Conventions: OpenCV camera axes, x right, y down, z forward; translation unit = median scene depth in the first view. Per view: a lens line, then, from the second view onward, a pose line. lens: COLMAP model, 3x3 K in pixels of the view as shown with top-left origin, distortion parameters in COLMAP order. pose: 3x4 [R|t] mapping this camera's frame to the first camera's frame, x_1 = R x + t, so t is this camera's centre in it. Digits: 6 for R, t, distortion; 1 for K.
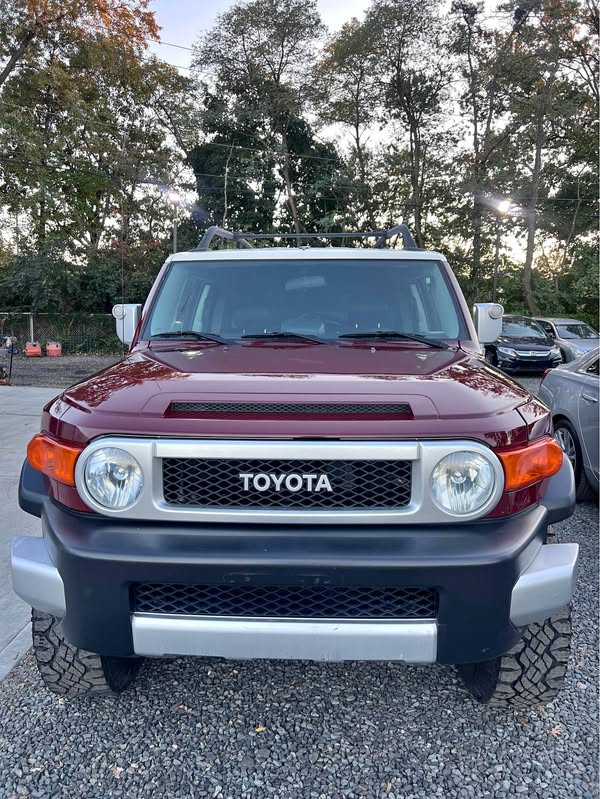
lens RADIAL K [[574.9, 0, 300.0], [0, 574.9, 399.5], [0, 0, 1]] dist [0.048443, -0.057348]
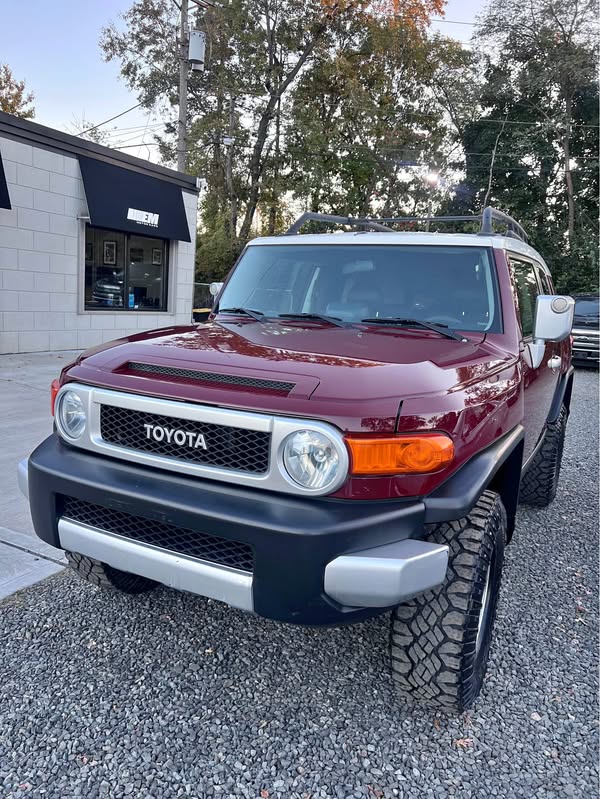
lens RADIAL K [[574.9, 0, 300.0], [0, 574.9, 399.5], [0, 0, 1]] dist [0.048443, -0.057348]
pose [[0.907456, 0.116662, -0.403626, 0.662051], [-0.104393, 0.993157, 0.052353, -0.020645], [0.406972, -0.005373, 0.913425, 0.016879]]
